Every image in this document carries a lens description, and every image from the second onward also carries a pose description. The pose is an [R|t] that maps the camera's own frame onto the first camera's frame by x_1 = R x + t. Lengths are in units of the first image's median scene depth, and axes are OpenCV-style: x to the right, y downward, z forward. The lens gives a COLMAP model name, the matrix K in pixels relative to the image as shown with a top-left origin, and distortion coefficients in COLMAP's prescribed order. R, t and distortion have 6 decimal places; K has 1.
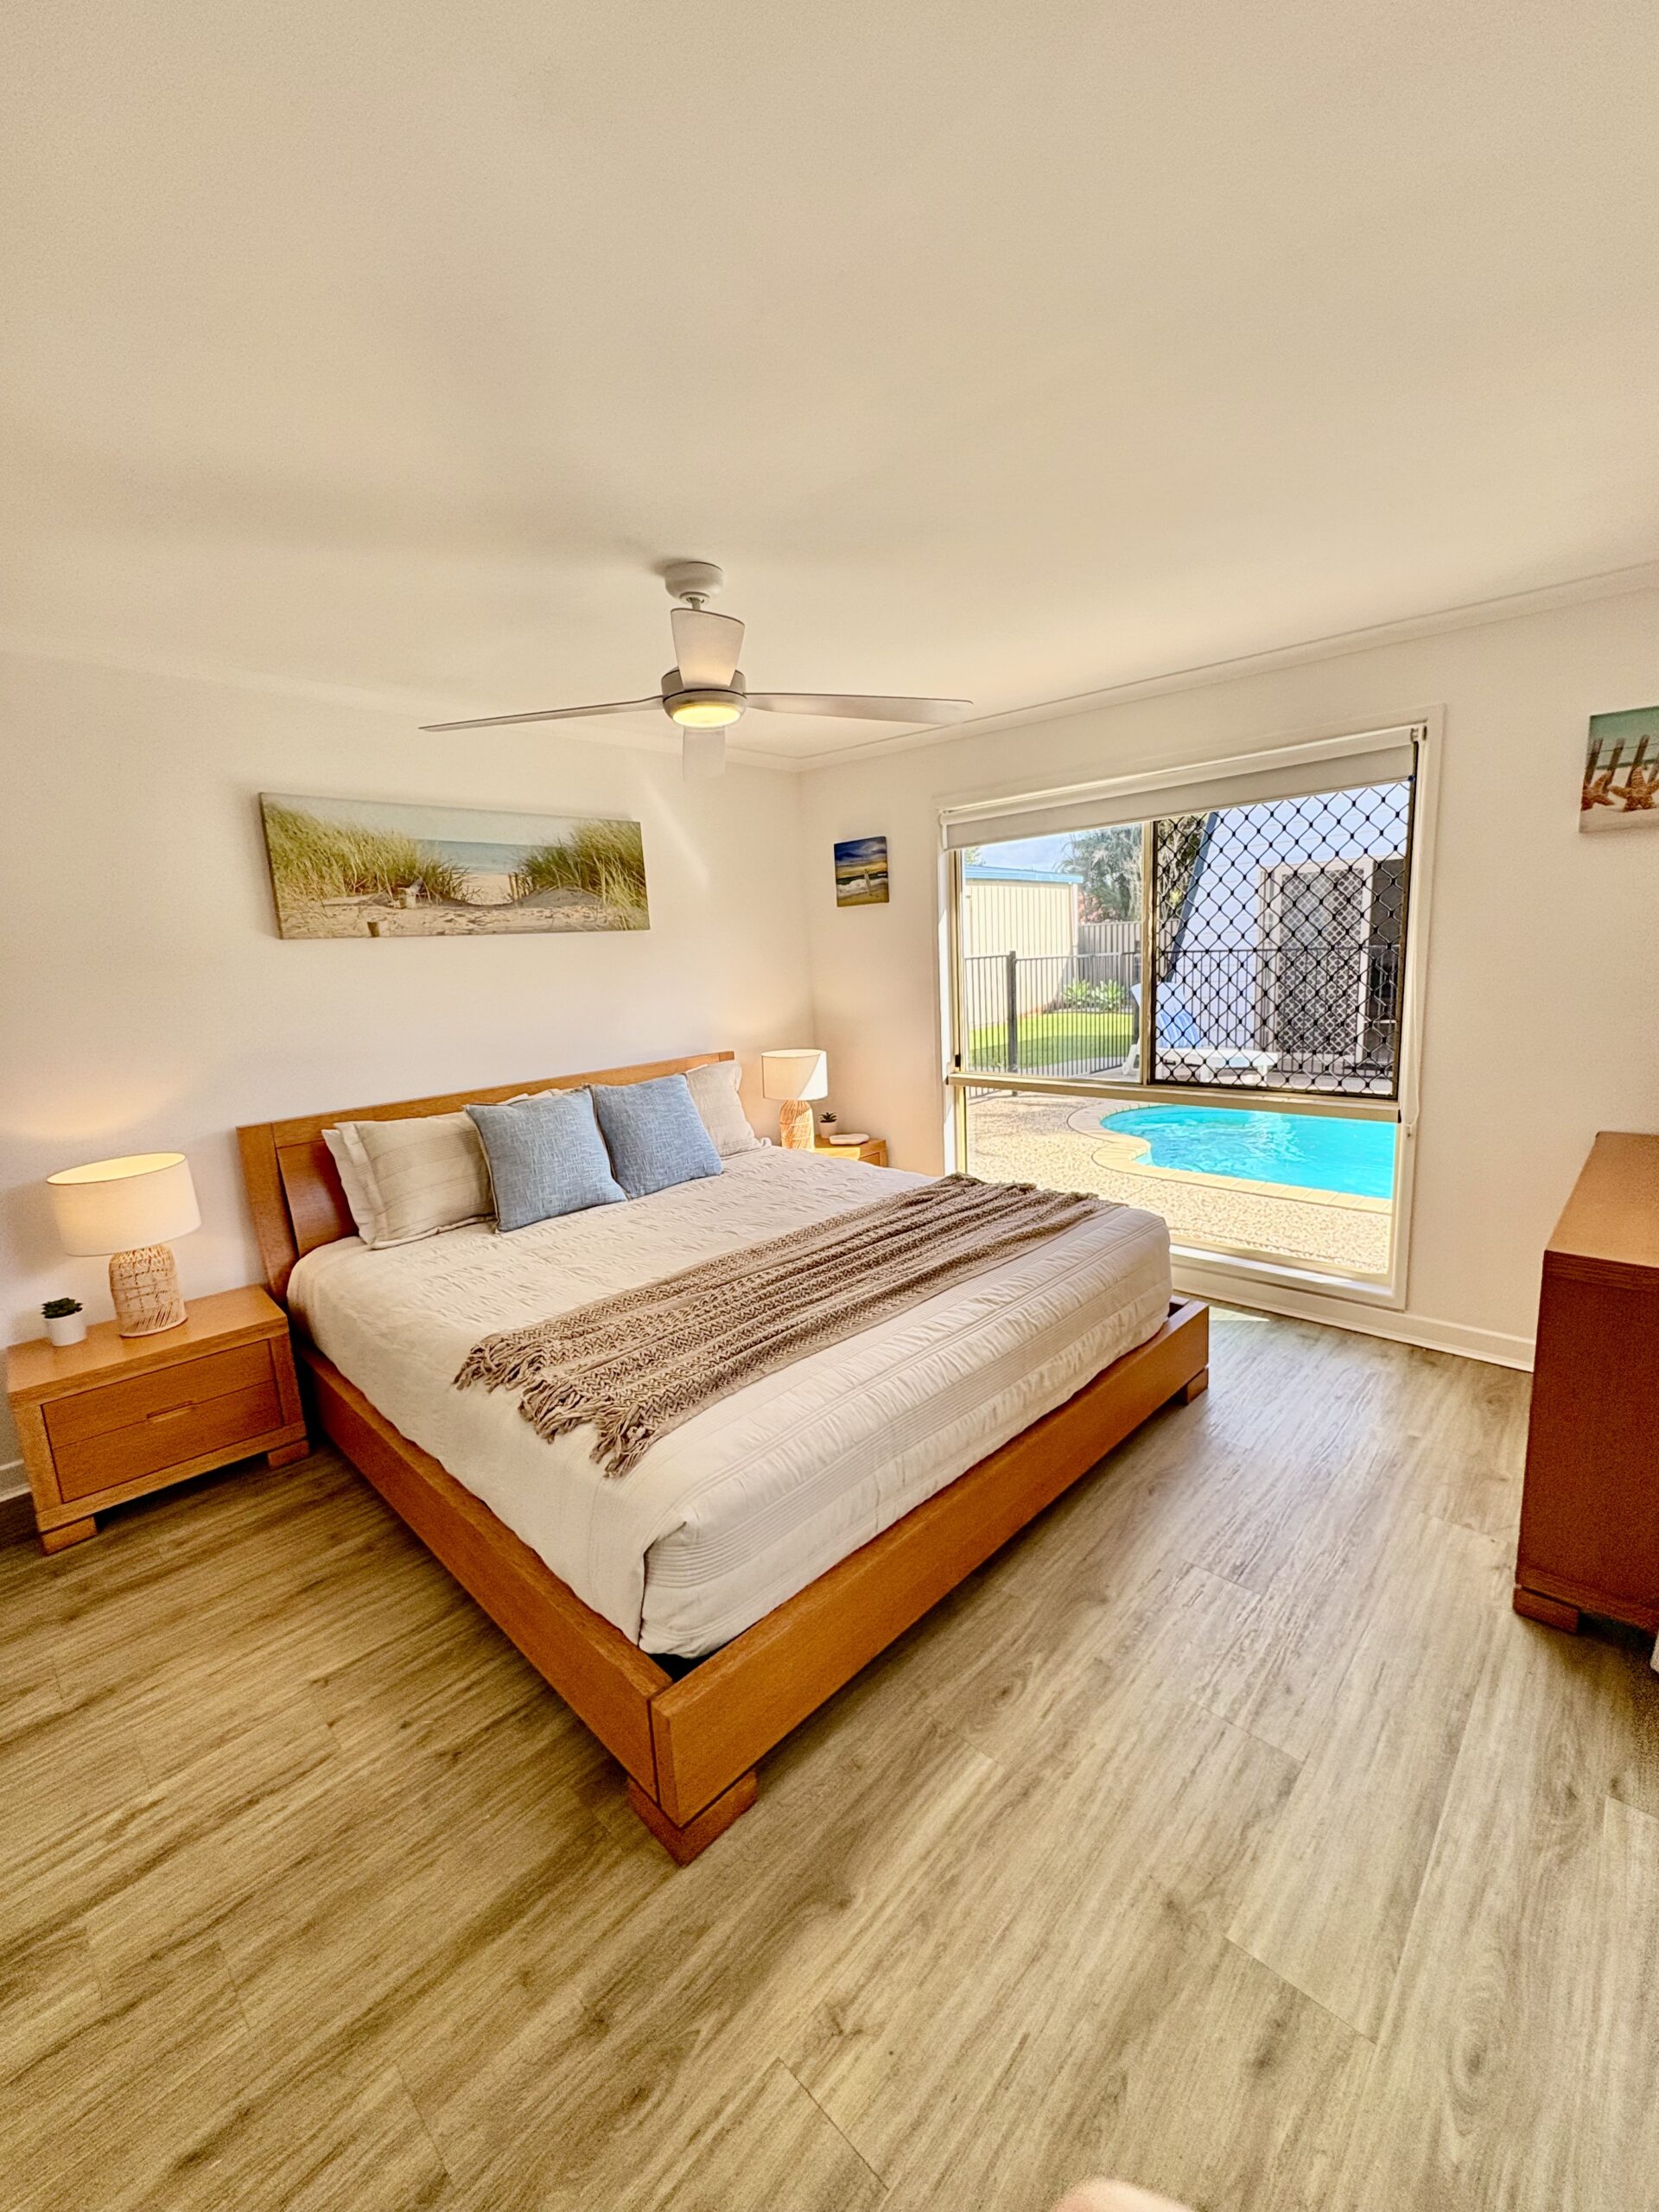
lens RADIAL K [[880.2, 0, 828.5], [0, 880.2, 1102.7], [0, 0, 1]] dist [-0.000757, 0.000360]
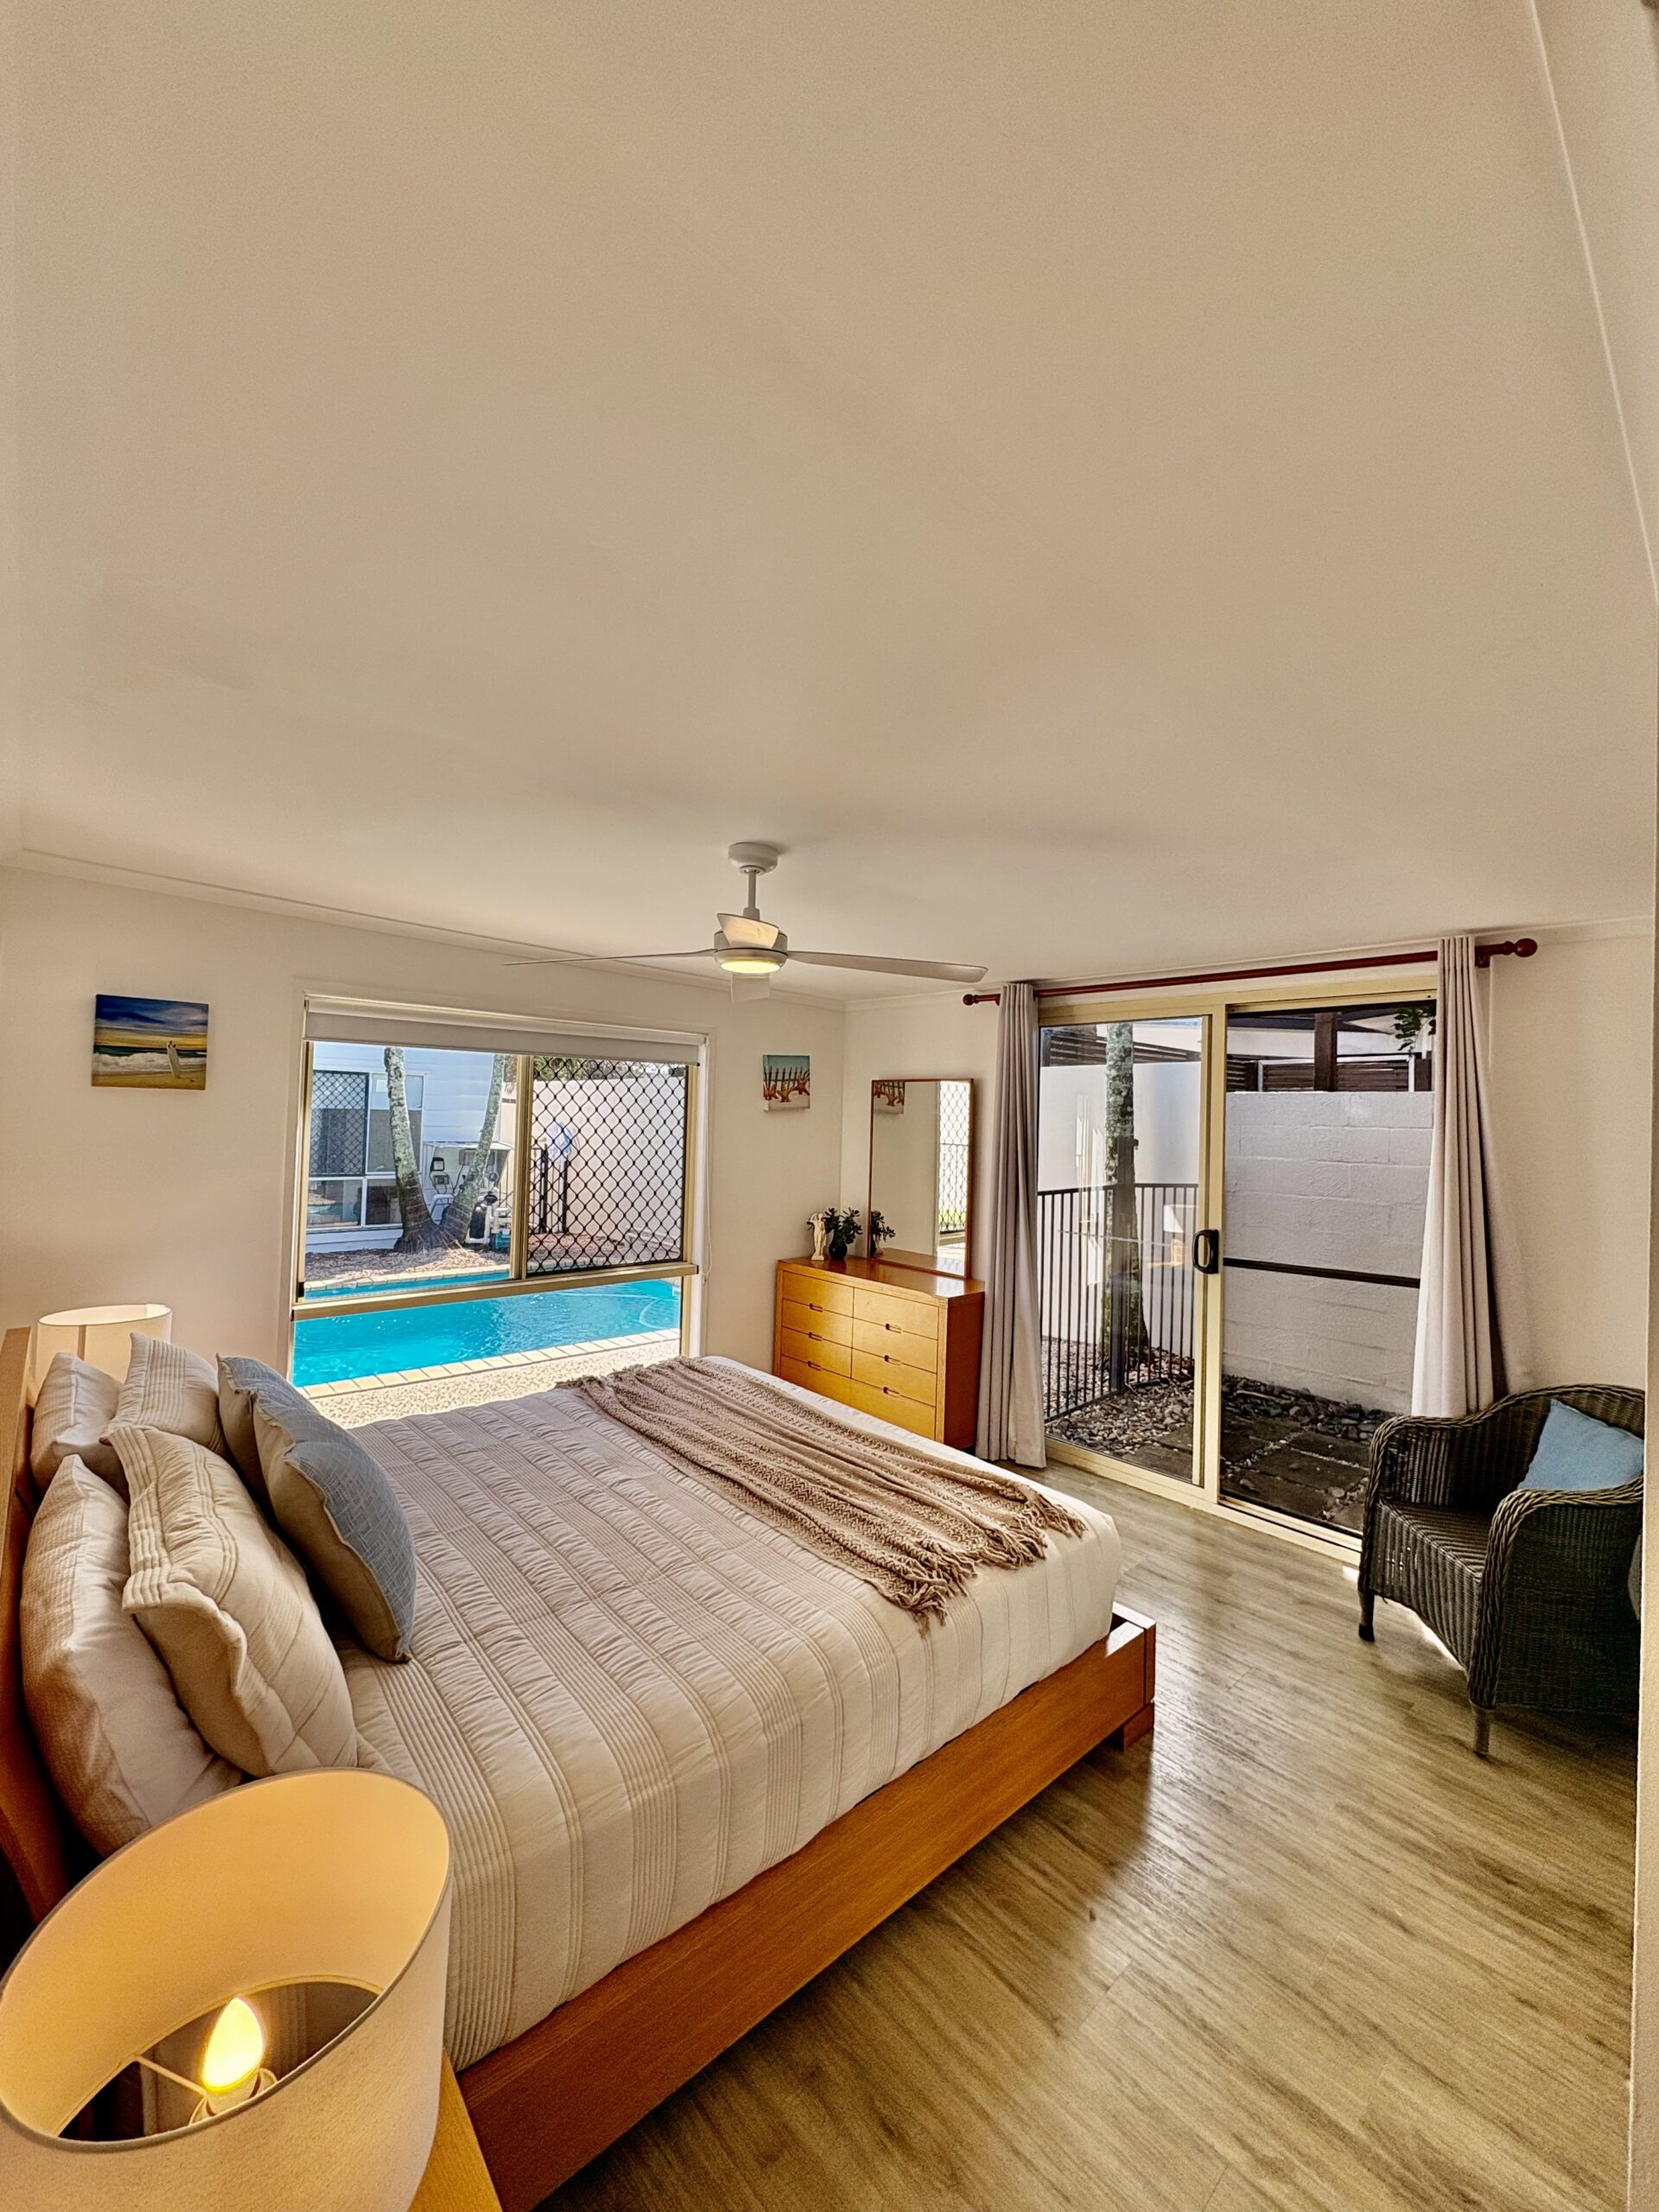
lens RADIAL K [[862.1, 0, 830.5], [0, 862.1, 1113.2], [0, 0, 1]] dist [-0.001105, -0.000262]
pose [[0.073219, 0.066152, 0.995120, -0.781957], [0.142413, 0.986879, -0.076082, -0.097064], [-0.987096, 0.147288, 0.062837, 0.545242]]
